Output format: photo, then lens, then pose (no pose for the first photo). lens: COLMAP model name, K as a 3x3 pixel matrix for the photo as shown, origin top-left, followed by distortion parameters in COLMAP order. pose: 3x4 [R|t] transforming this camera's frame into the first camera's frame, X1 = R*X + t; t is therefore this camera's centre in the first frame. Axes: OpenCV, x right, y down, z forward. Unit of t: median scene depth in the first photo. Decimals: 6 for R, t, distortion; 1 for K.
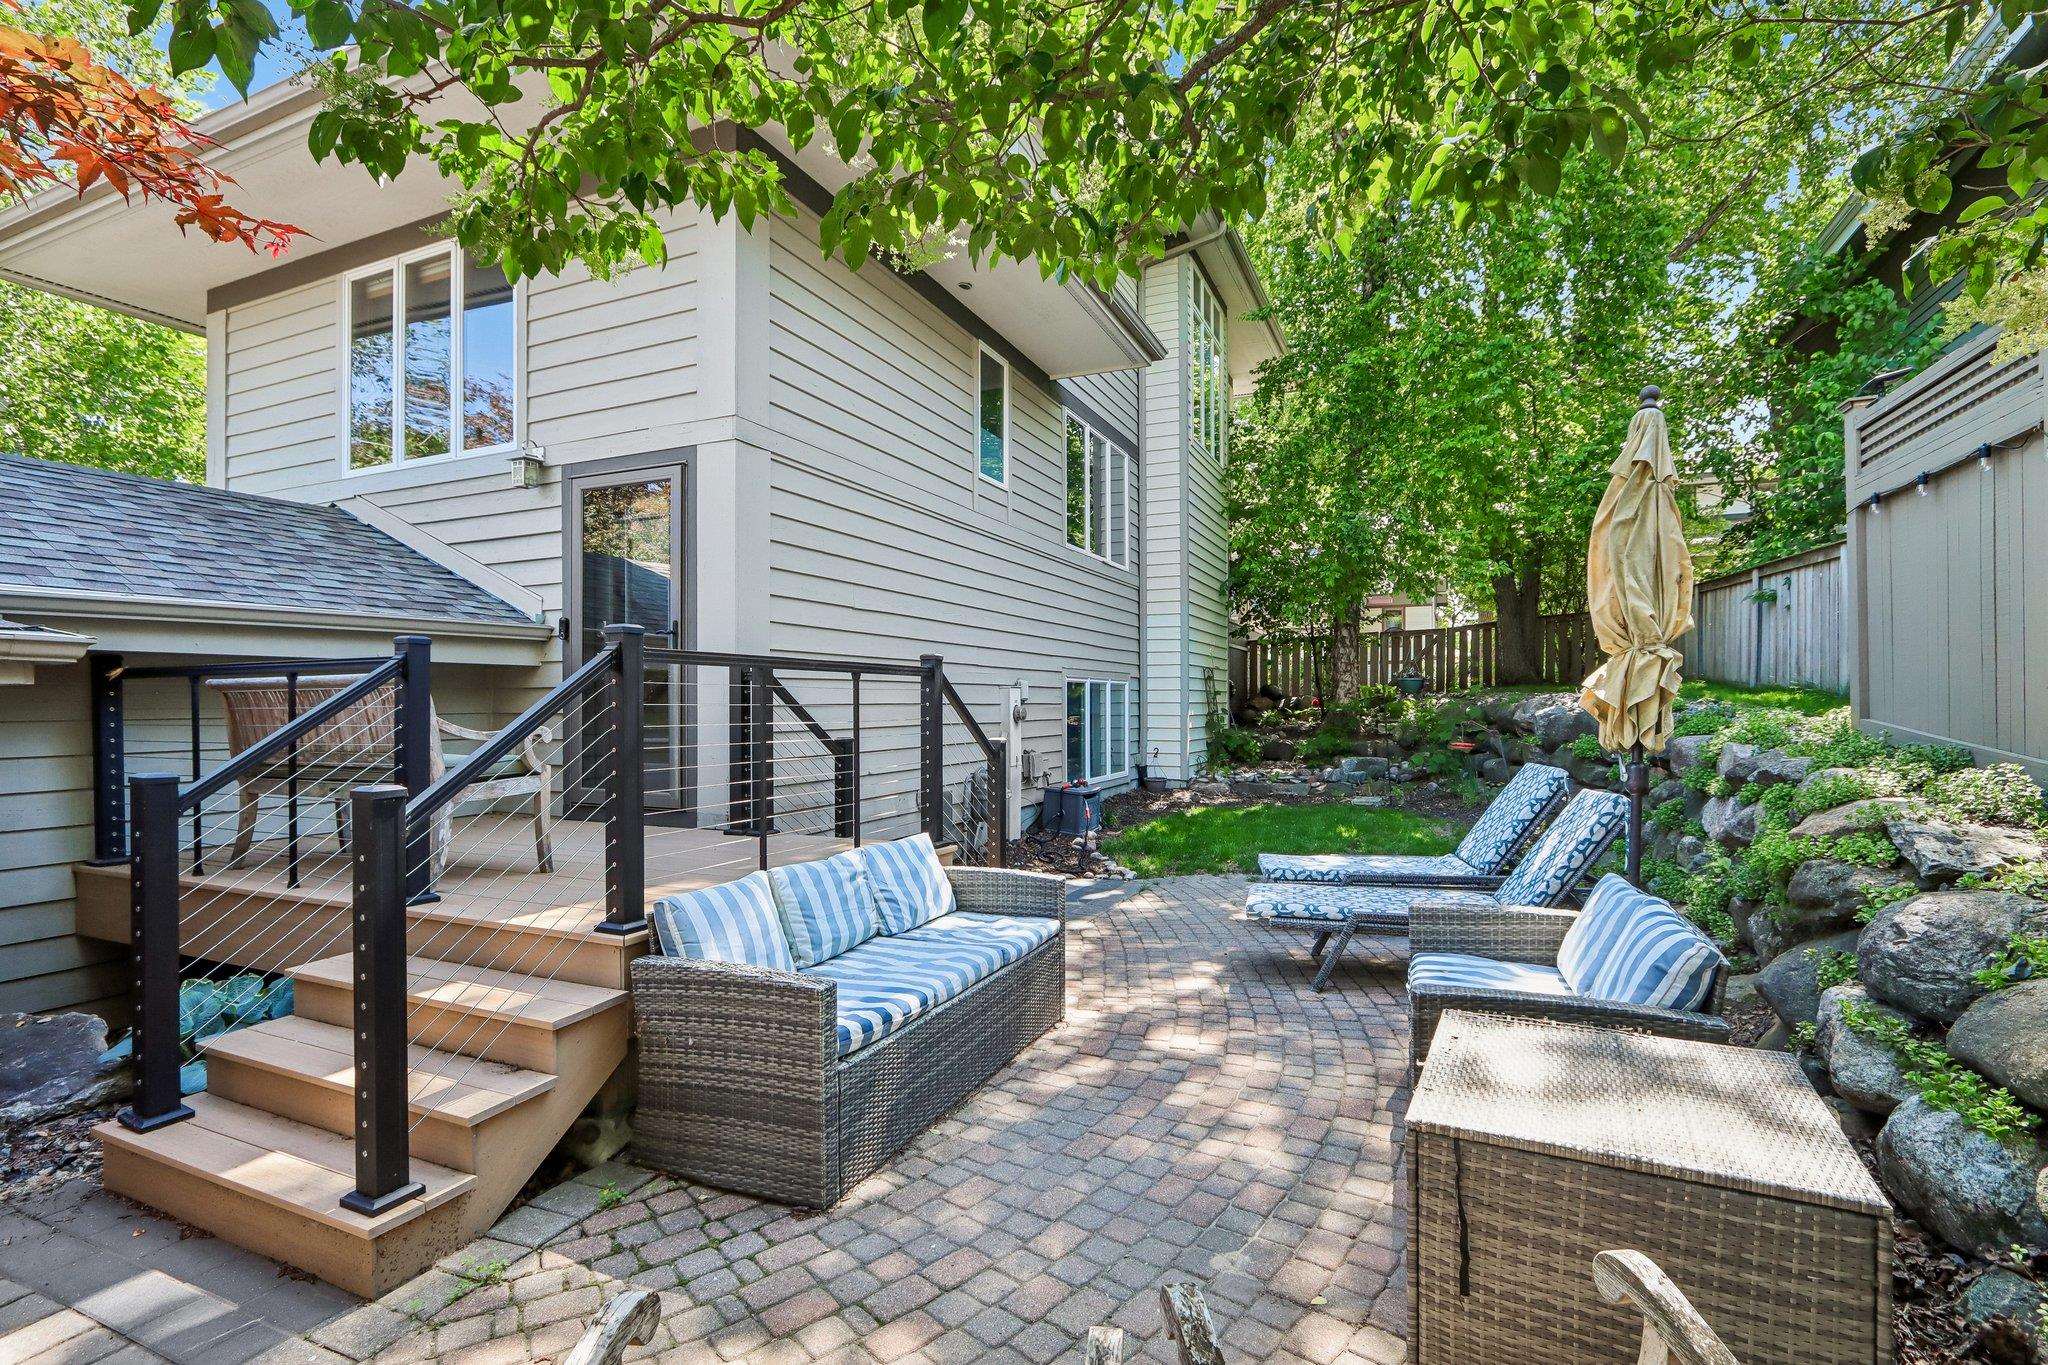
lens RADIAL K [[948.5, 0, 1026.6], [0, 948.5, 699.0], [0, 0, 1]] dist [-0.004157, -0.000227]
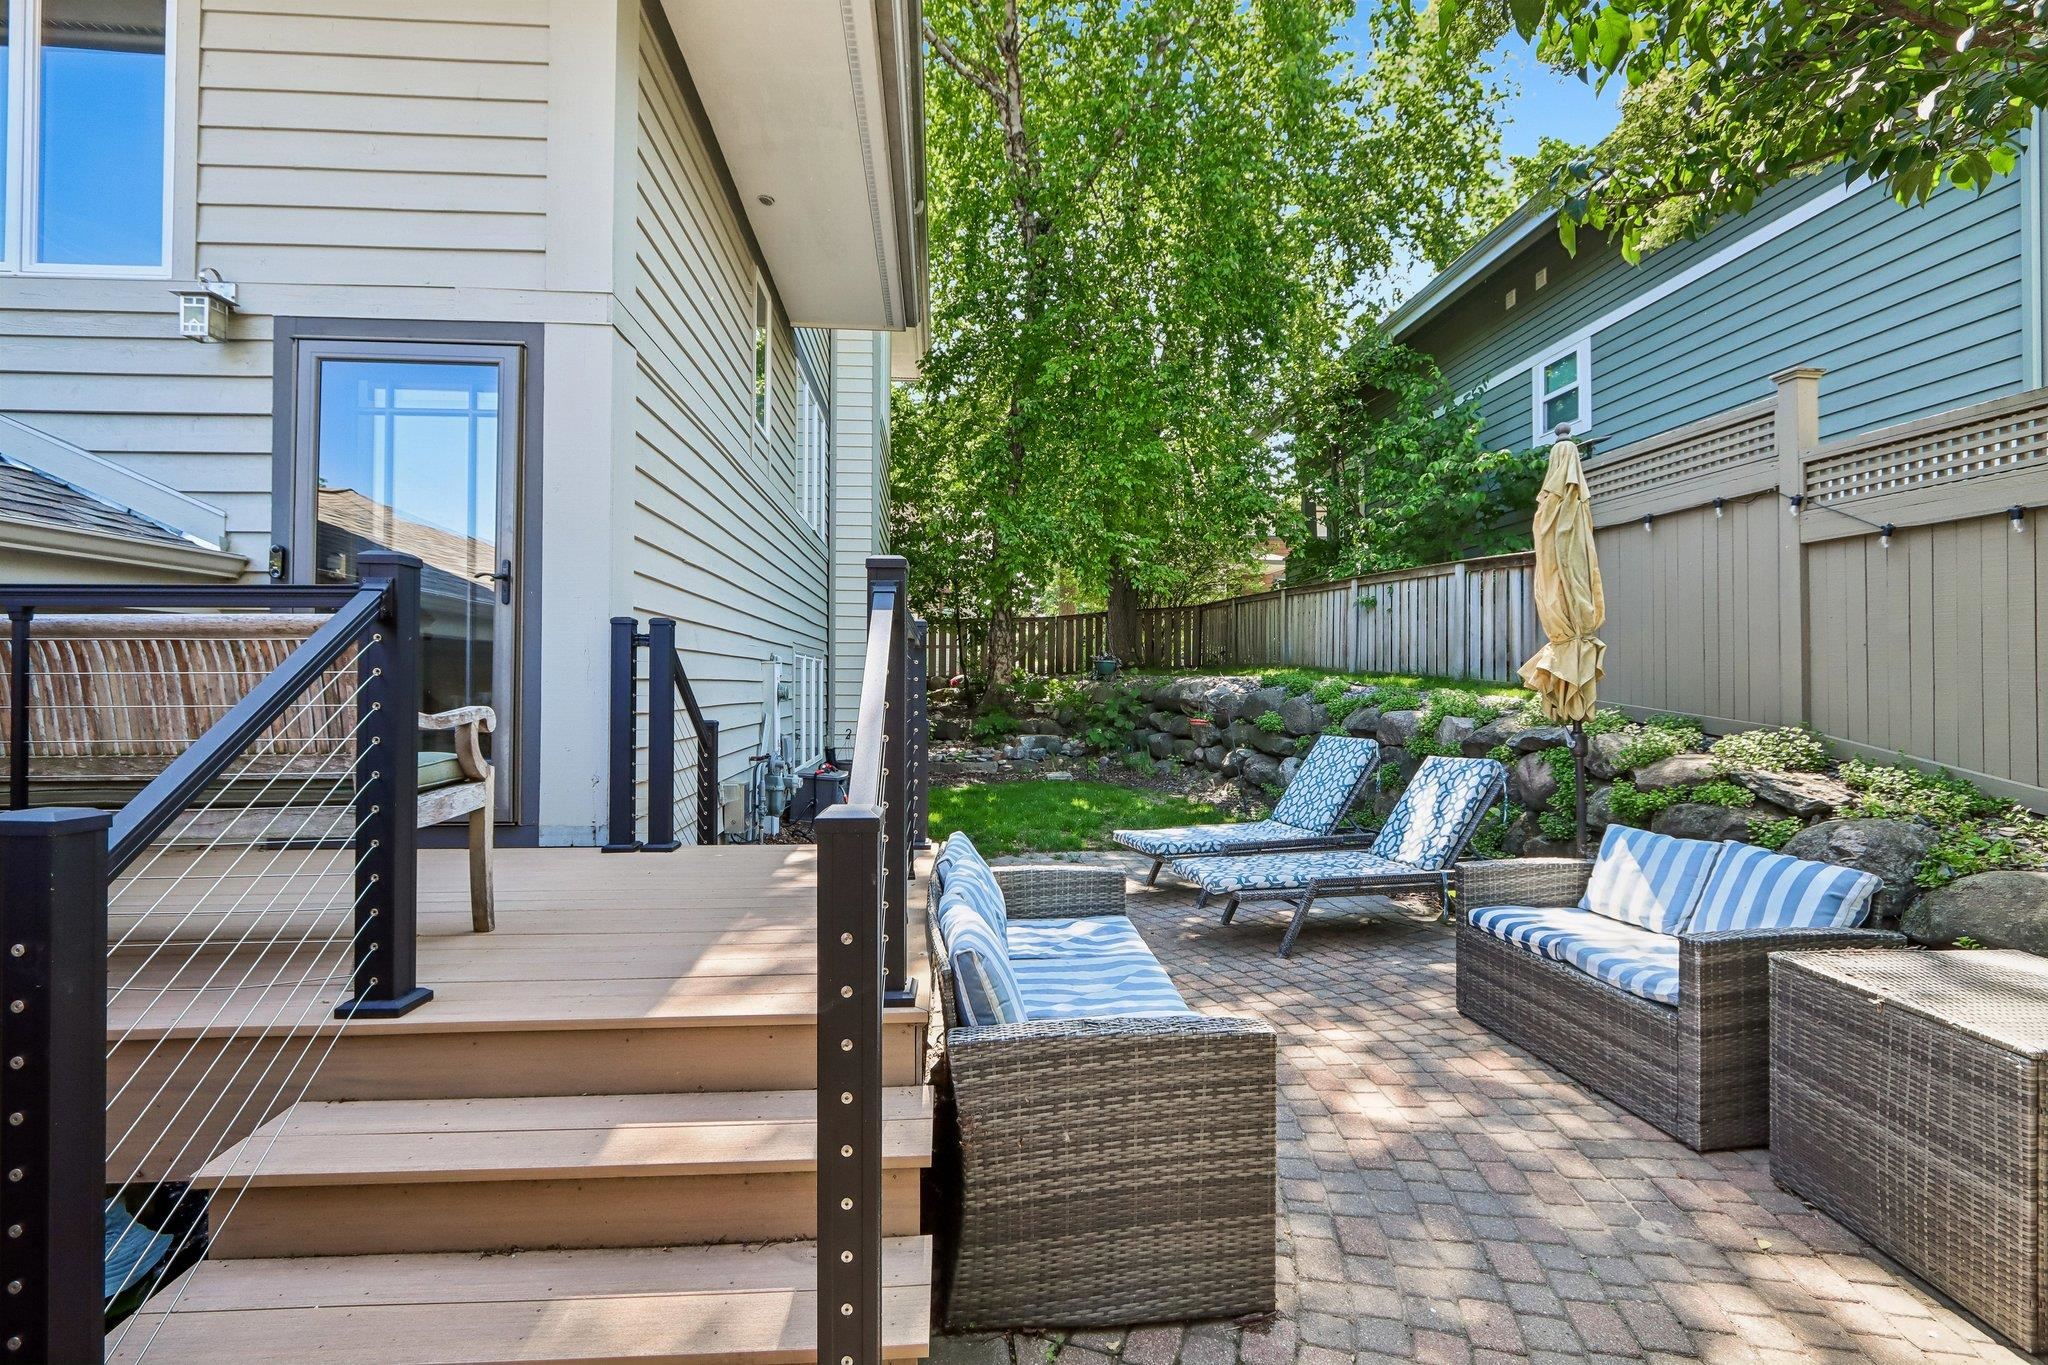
lens RADIAL K [[934.2, 0, 1019.8], [0, 934.2, 671.0], [0, 0, 1]] dist [-0.001899, -0.006044]
pose [[0.878591, 0.013068, 0.477396, -0.383670], [-0.008247, 0.999892, -0.012192, 0.006925], [-0.477504, 0.006775, 0.878604, 0.201958]]
